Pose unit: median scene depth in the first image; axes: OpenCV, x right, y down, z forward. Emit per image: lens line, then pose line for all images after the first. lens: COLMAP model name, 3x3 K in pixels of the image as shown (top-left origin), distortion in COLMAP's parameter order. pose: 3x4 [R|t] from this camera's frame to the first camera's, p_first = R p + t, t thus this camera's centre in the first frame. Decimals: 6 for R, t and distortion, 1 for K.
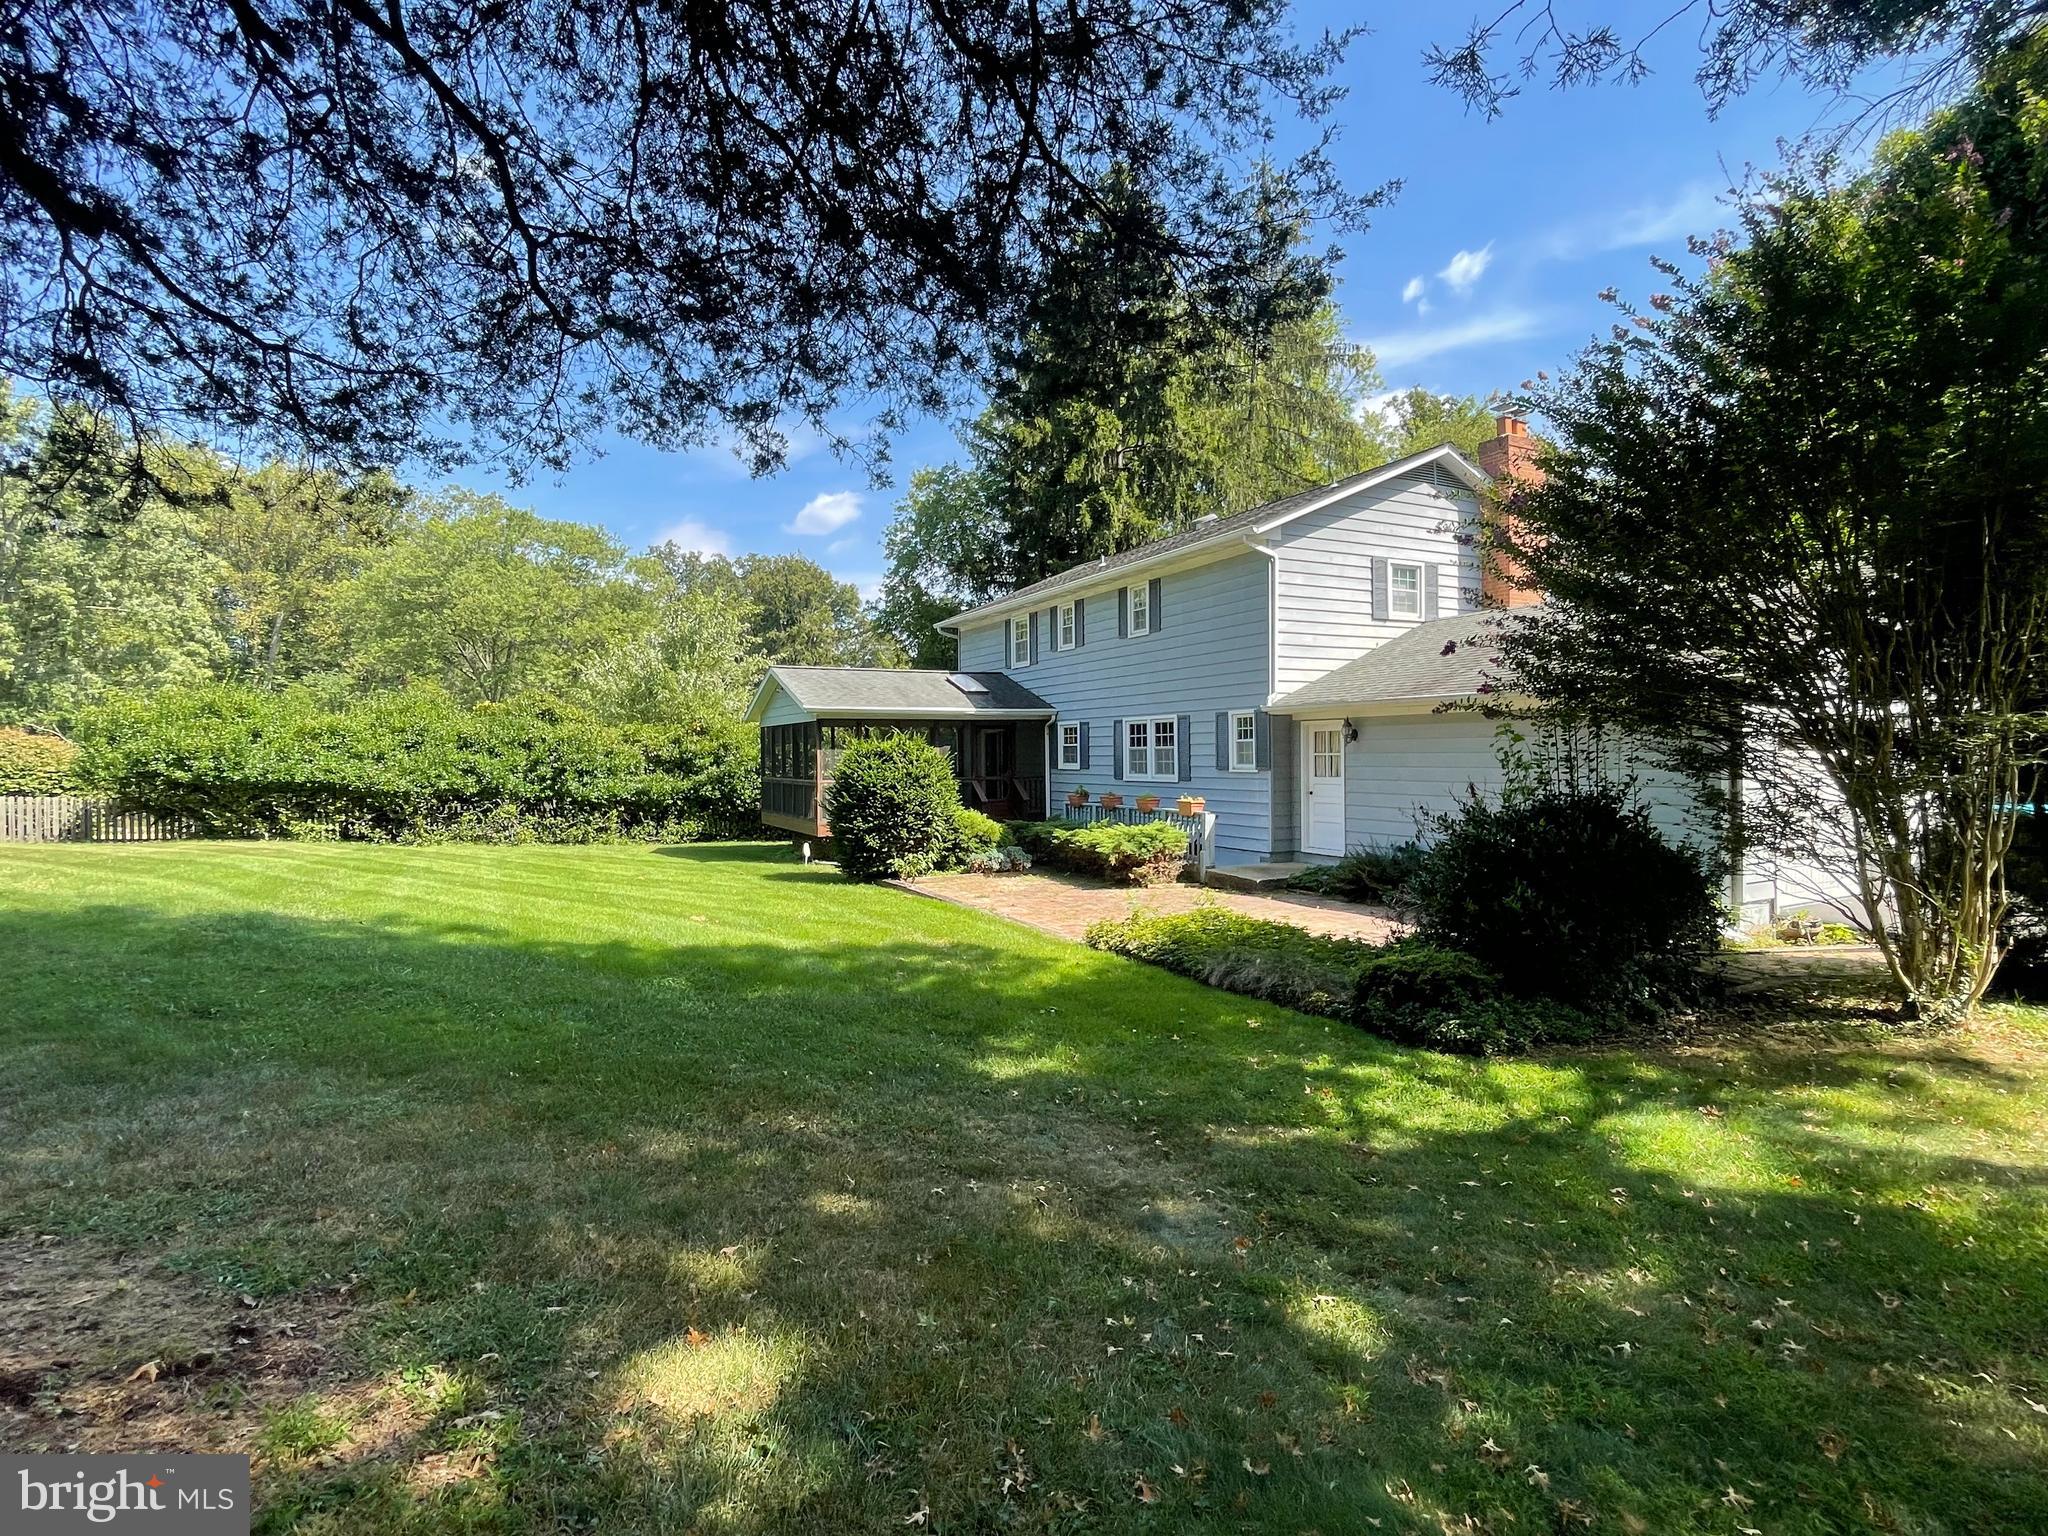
lens RADIAL K [[955.9, 0, 1023.1], [0, 955.9, 765.4], [0, 0, 1]] dist [-0.000001, 0.000000]
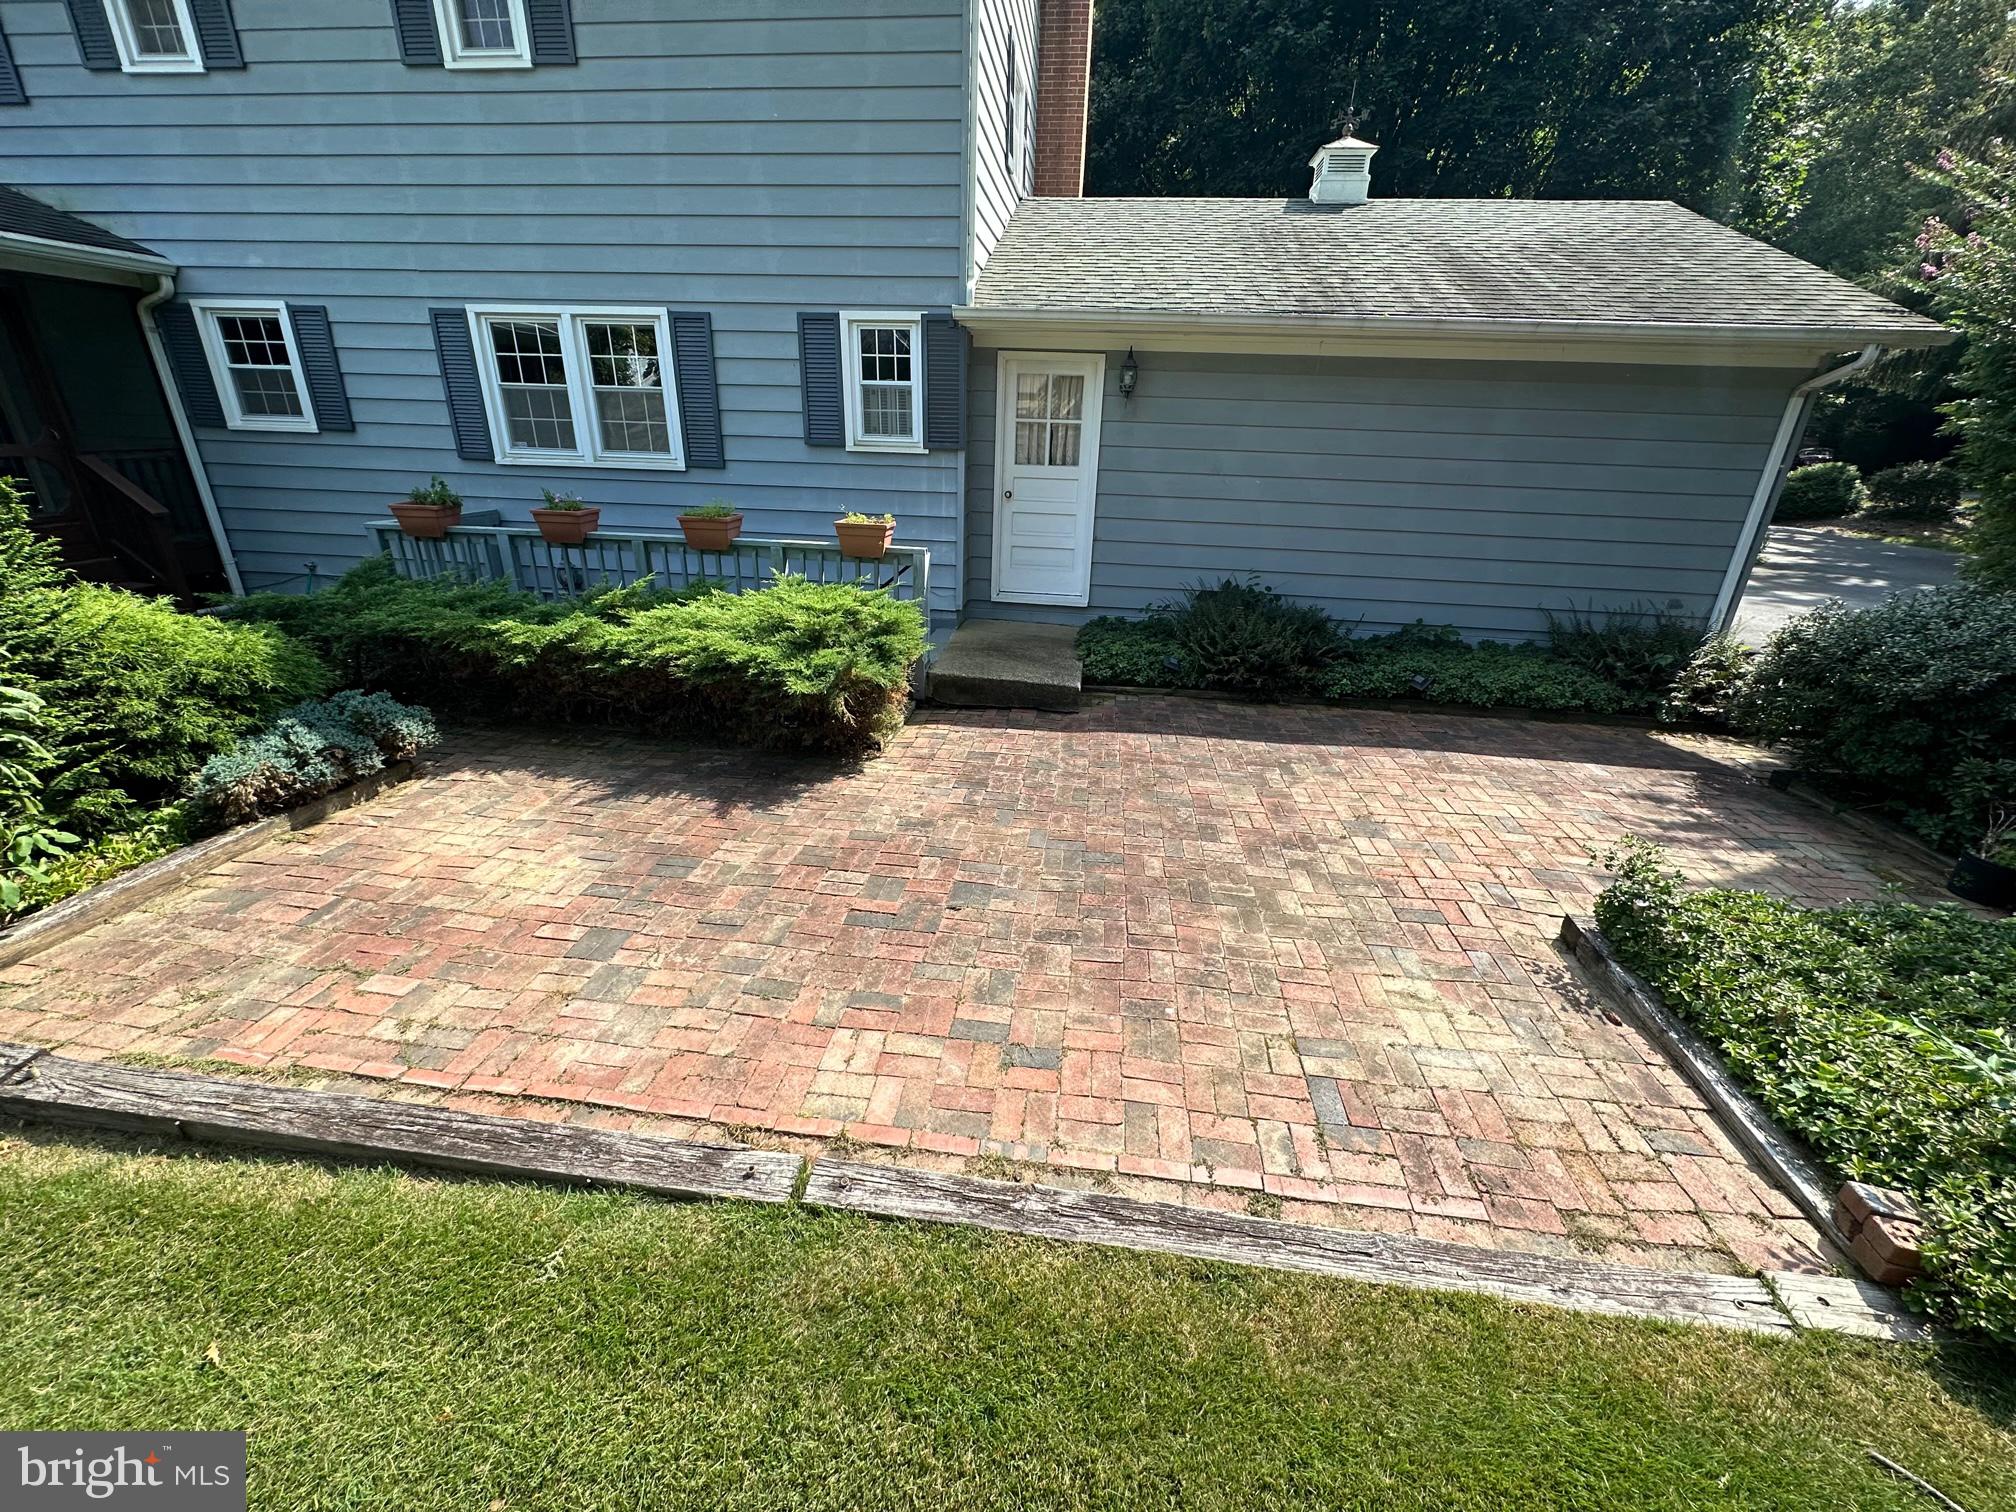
lens RADIAL K [[803.7, 0, 1010.6], [0, 803.7, 751.5], [0, 0, 1]] dist [-0.000254, 0.000055]
pose [[0.571278, -0.275979, 0.772966, -0.088136], [-0.025475, 0.935357, 0.352786, 0.002906], [-0.820361, -0.221230, 0.527319, 0.605963]]
